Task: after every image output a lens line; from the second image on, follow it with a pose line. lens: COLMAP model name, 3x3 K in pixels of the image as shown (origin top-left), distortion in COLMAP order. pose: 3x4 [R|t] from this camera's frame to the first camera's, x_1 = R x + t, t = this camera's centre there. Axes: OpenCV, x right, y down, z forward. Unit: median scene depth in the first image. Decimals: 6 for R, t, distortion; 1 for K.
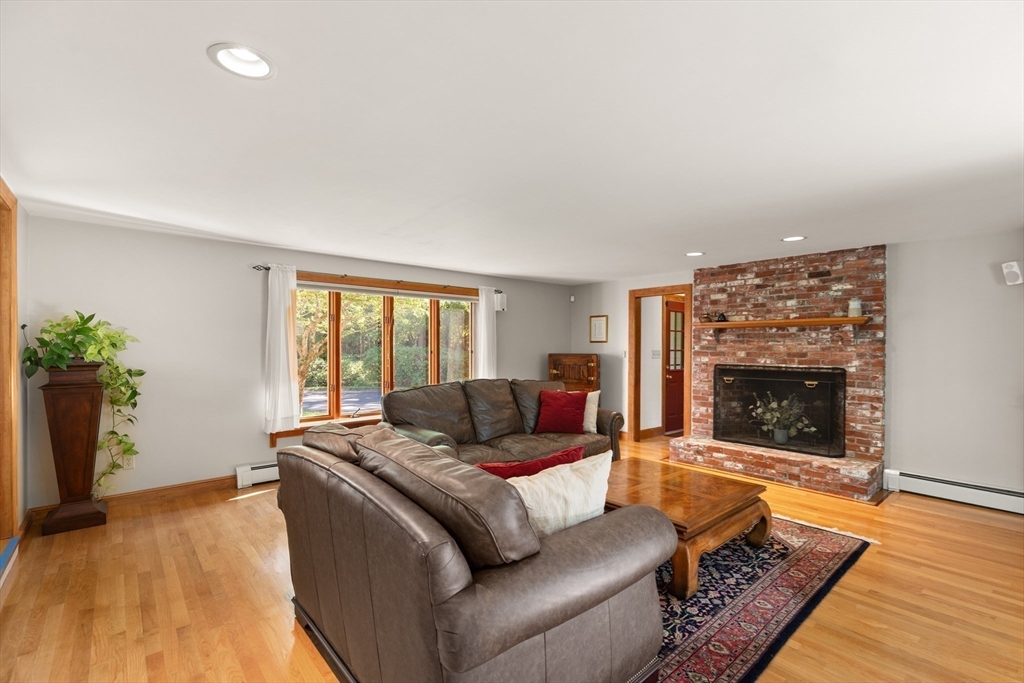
lens RADIAL K [[465.5, 0, 515.8], [0, 465.5, 346.8], [0, 0, 1]] dist [0.011005, -0.000765]
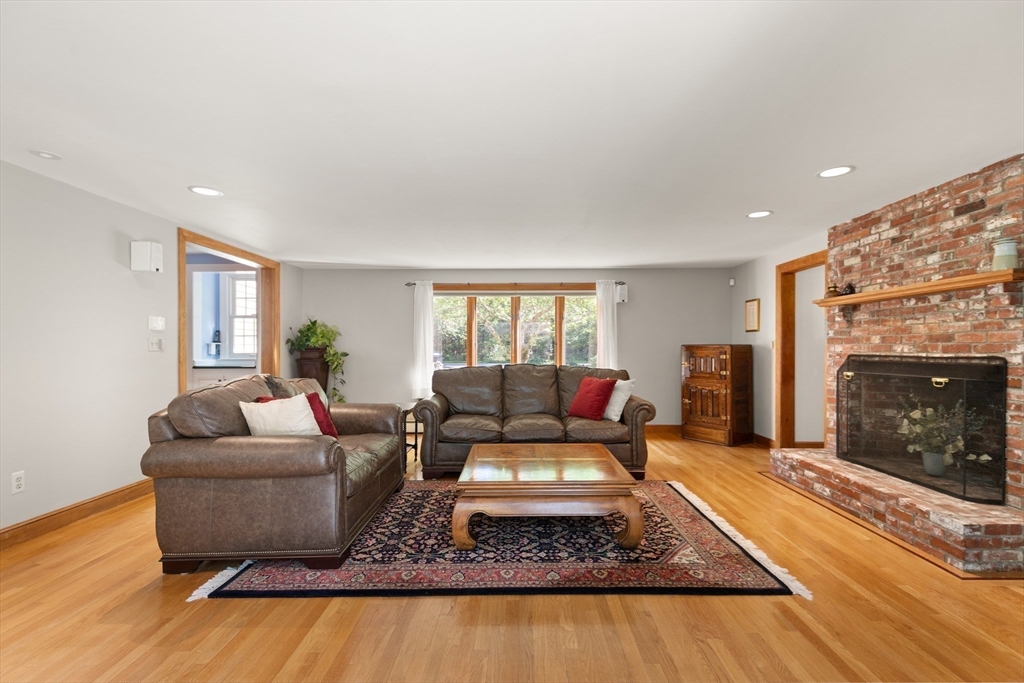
lens RADIAL K [[465.5, 0, 517.4], [0, 465.5, 345.2], [0, 0, 1]] dist [0.011005, -0.000765]
pose [[0.747572, -0.009037, -0.664120, 0.605868], [0.002498, 0.999939, -0.010795, 0.033581], [0.664176, 0.006411, 0.747548, 0.128007]]
